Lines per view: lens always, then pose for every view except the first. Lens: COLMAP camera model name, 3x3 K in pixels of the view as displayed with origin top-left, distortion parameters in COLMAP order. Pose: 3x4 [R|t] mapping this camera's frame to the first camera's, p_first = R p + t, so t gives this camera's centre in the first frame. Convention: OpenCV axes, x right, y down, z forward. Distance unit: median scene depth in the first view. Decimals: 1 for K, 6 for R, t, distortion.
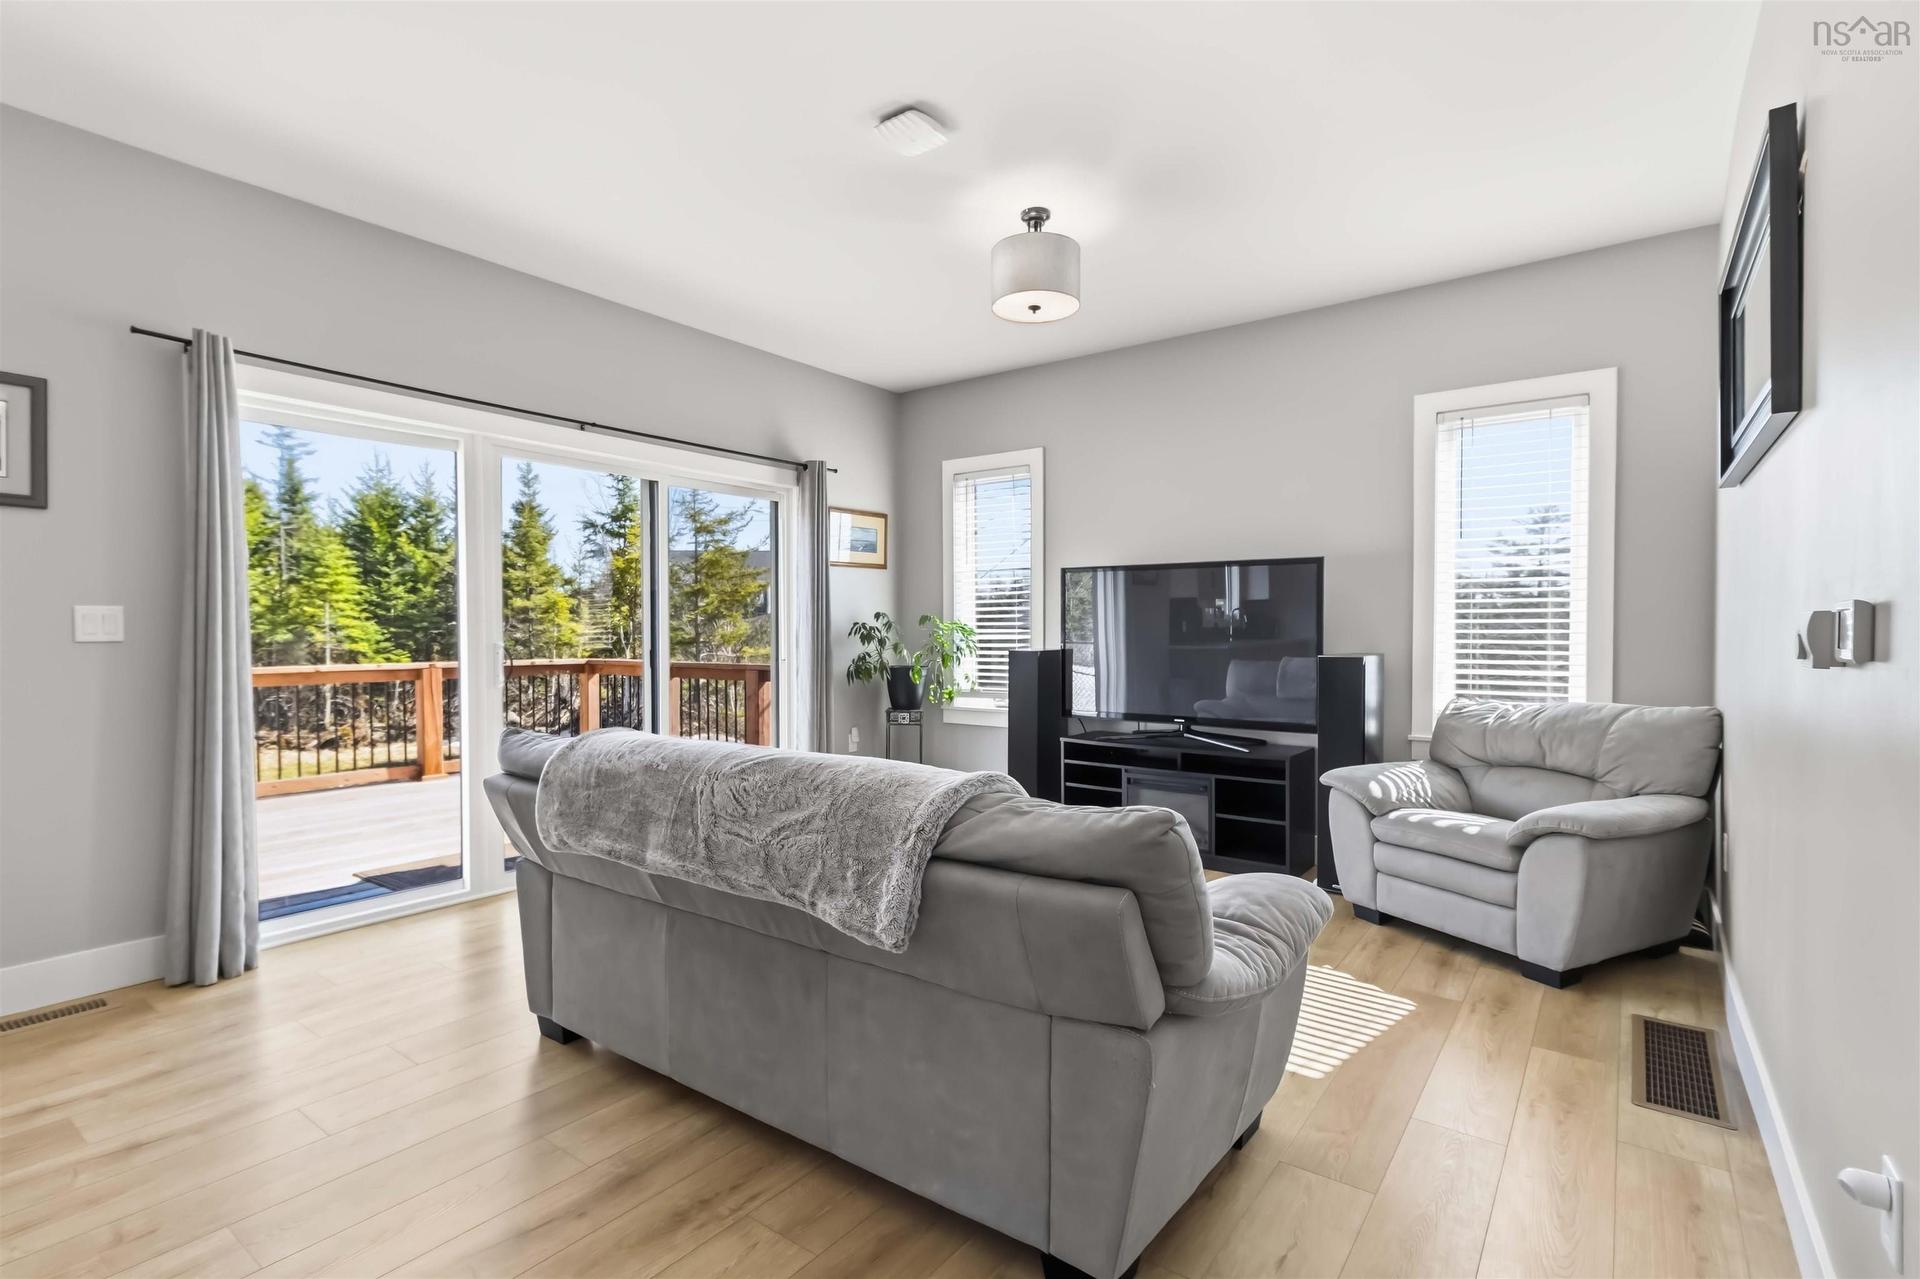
lens RADIAL K [[903.6, 0, 957.0], [0, 903.6, 641.6], [0, 0, 1]] dist [0.004067, 0.000885]
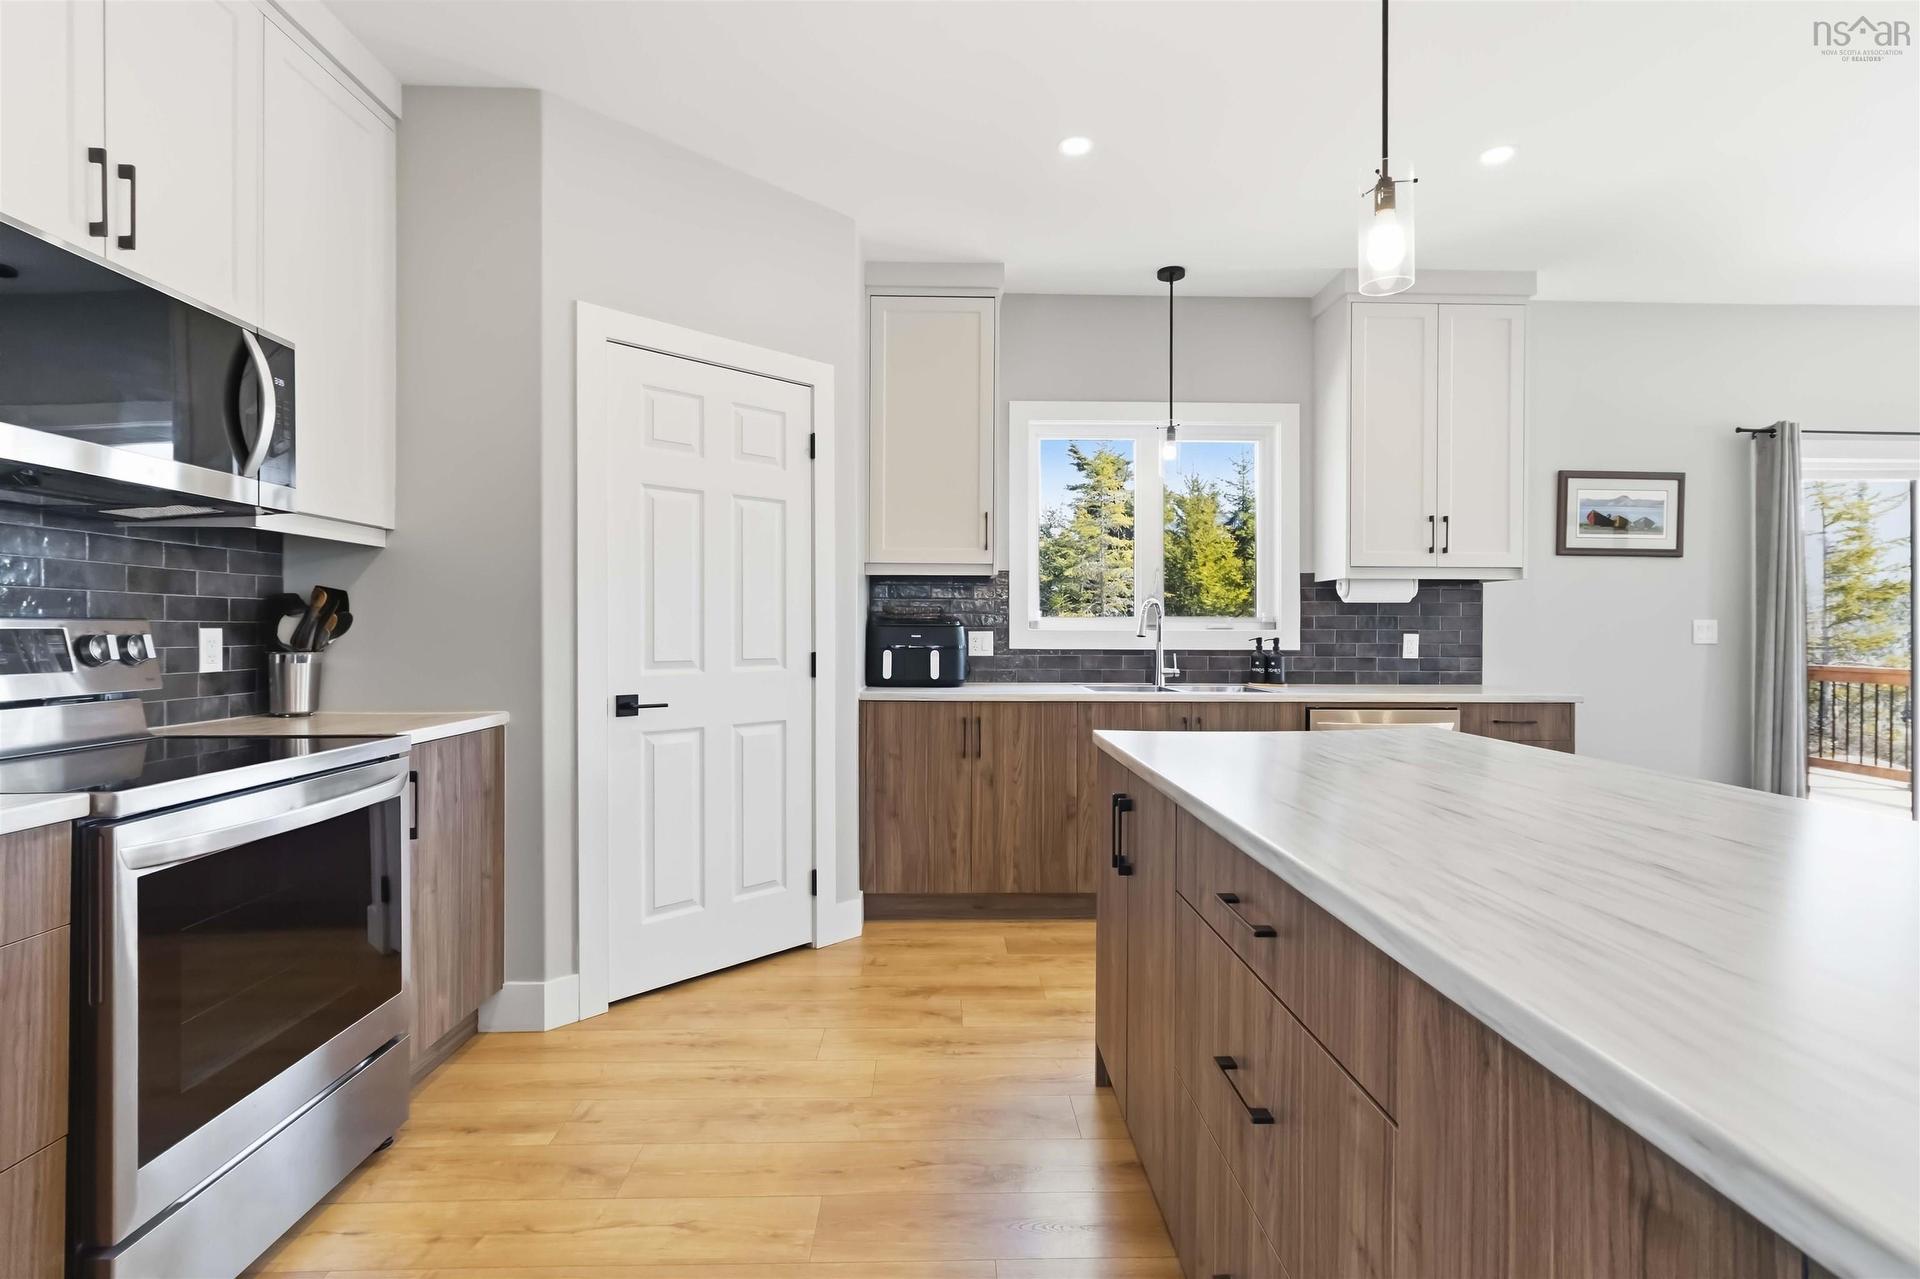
lens RADIAL K [[906.7, 0, 961.9], [0, 906.7, 634.1], [0, 0, 1]] dist [0.004157, 0.000435]
pose [[0.616010, 0.007087, -0.787706, -0.268630], [-0.014132, 0.999898, -0.002056, 0.002329], [0.787611, 0.012399, 0.616048, -0.451564]]
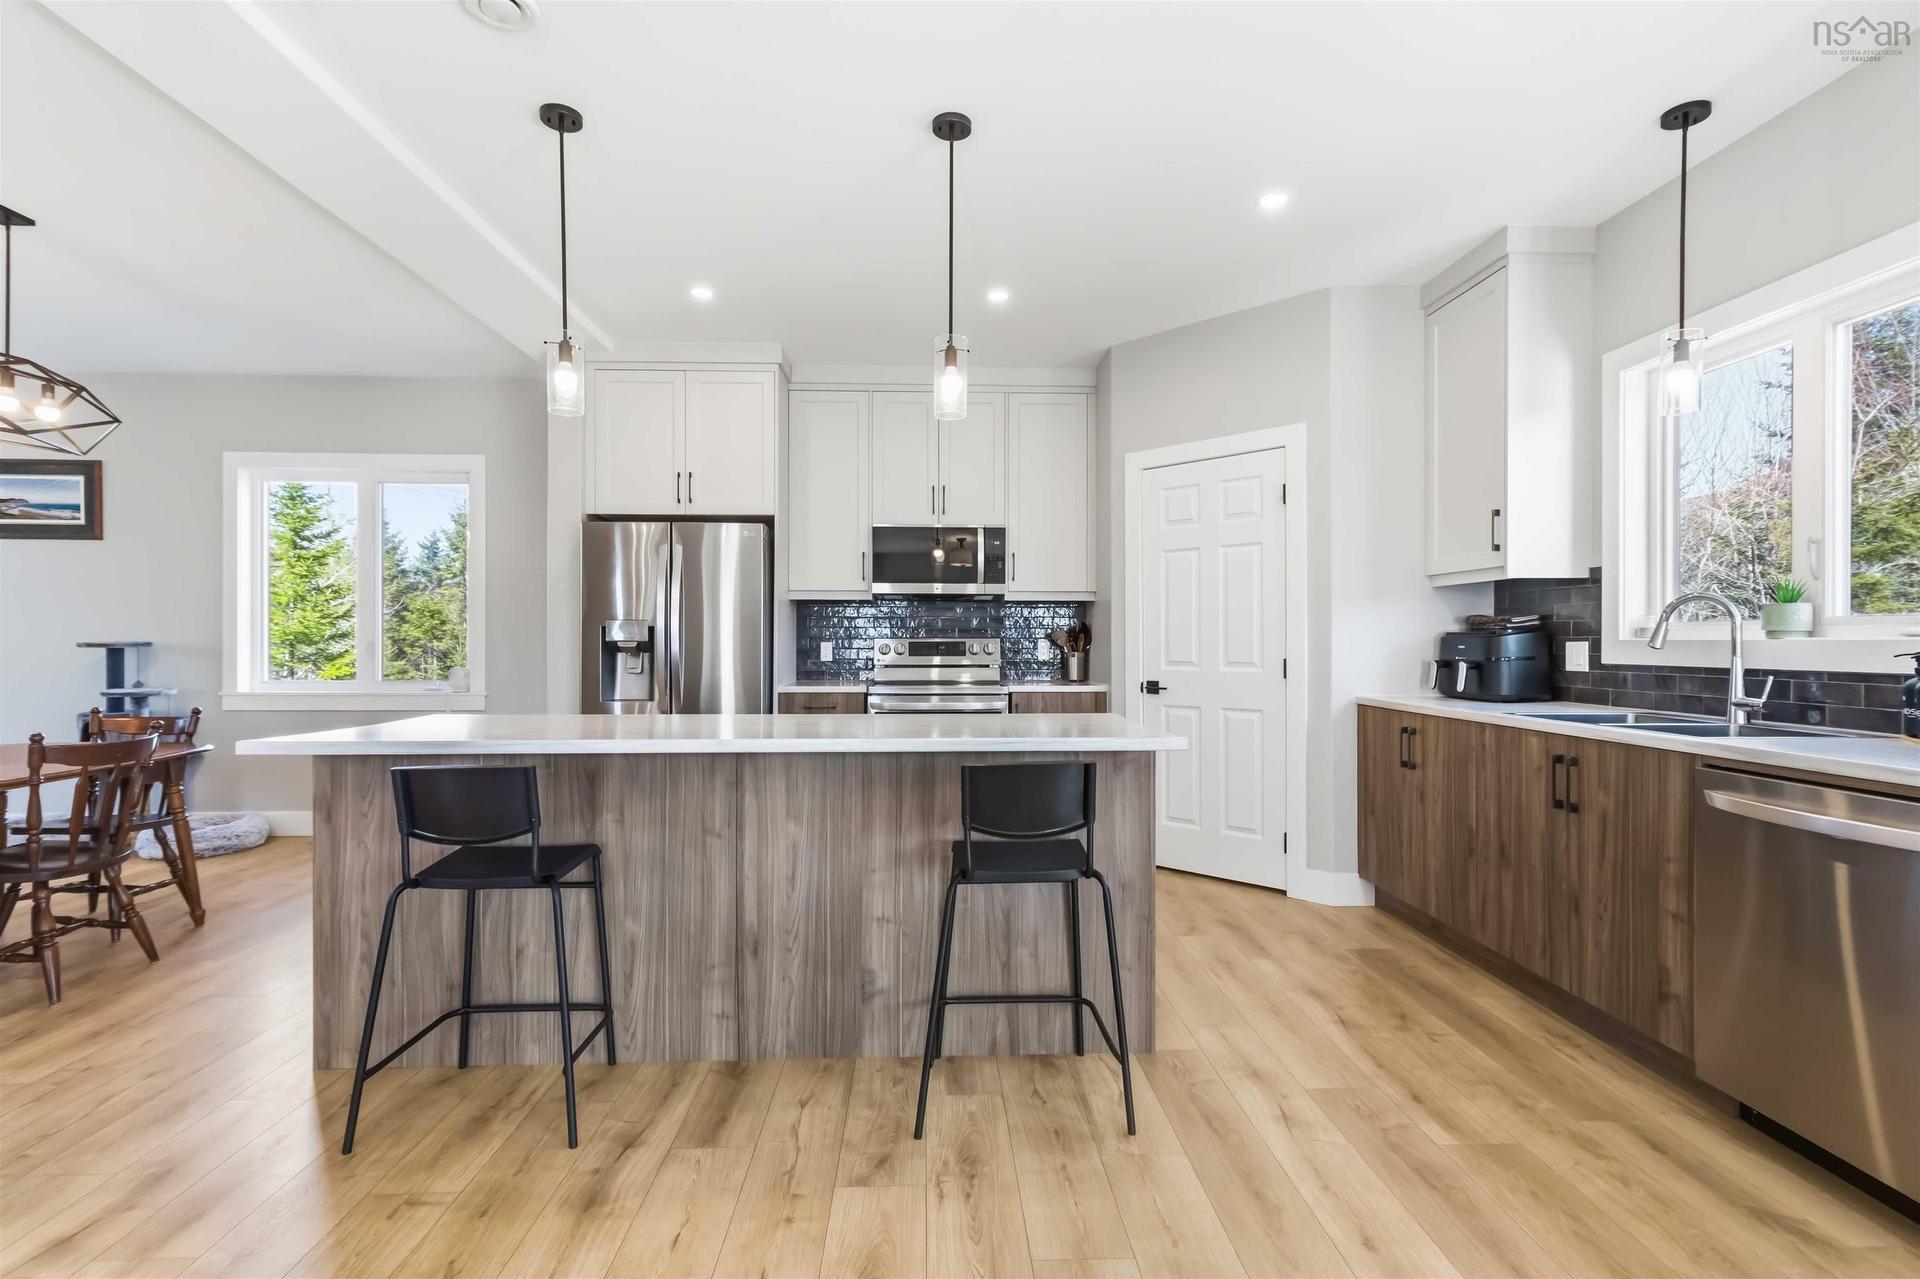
lens RADIAL K [[898.6, 0, 960.7], [0, 898.6, 636.8], [0, 0, 1]] dist [0.005081, 0.000641]
pose [[-0.779463, -0.001224, -0.626447, -0.126156], [-0.005570, 0.999972, 0.004976, -0.005742], [0.626424, 0.007368, -0.779448, 0.244731]]
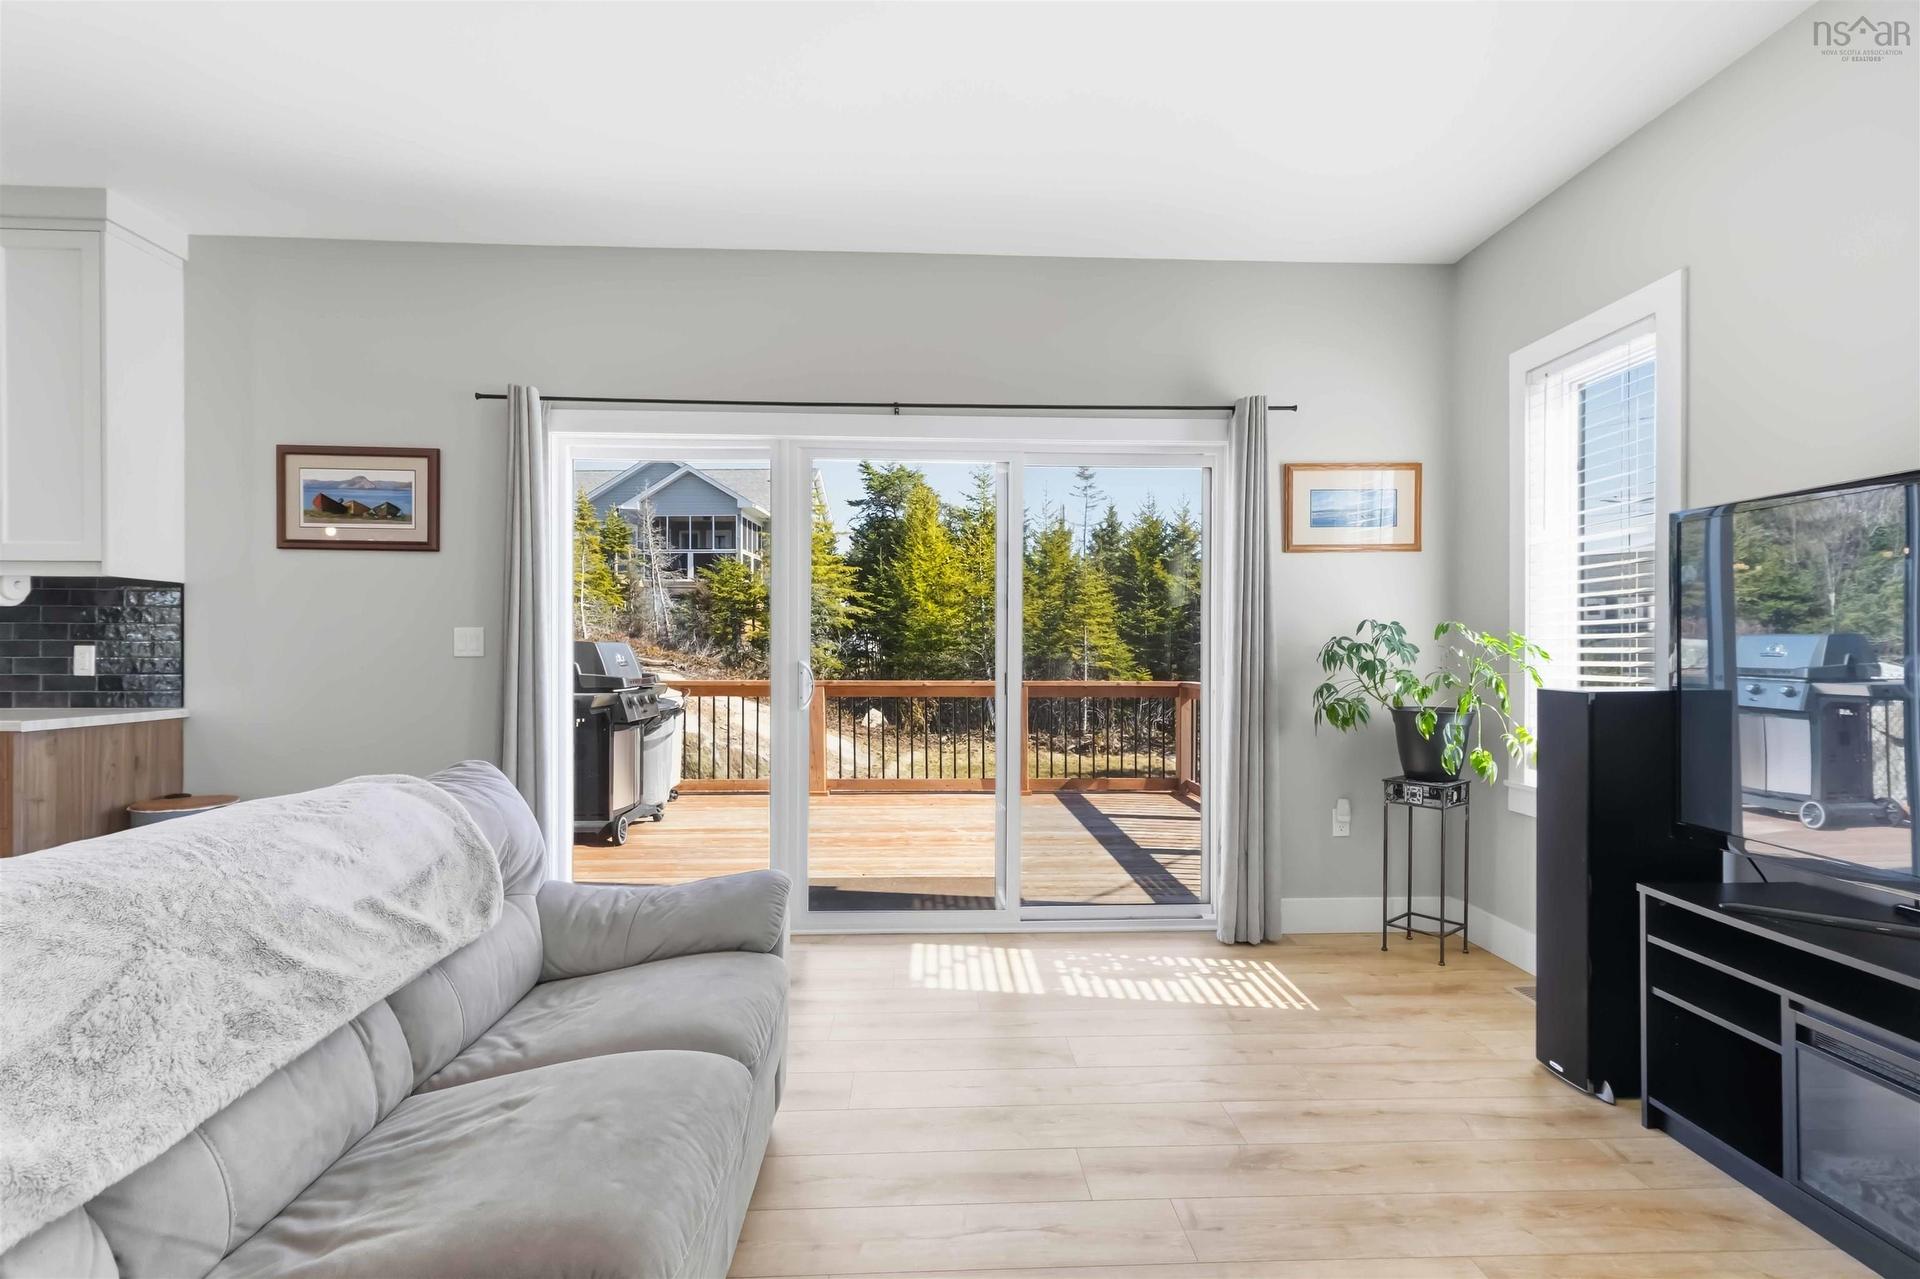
lens RADIAL K [[903.6, 0, 957.0], [0, 903.6, 641.6], [0, 0, 1]] dist [0.004067, 0.000885]
pose [[0.633989, -0.006314, -0.773316, 0.213565], [-0.011019, 0.999791, -0.017197, -0.003260], [0.773264, 0.019424, 0.633787, 0.379565]]
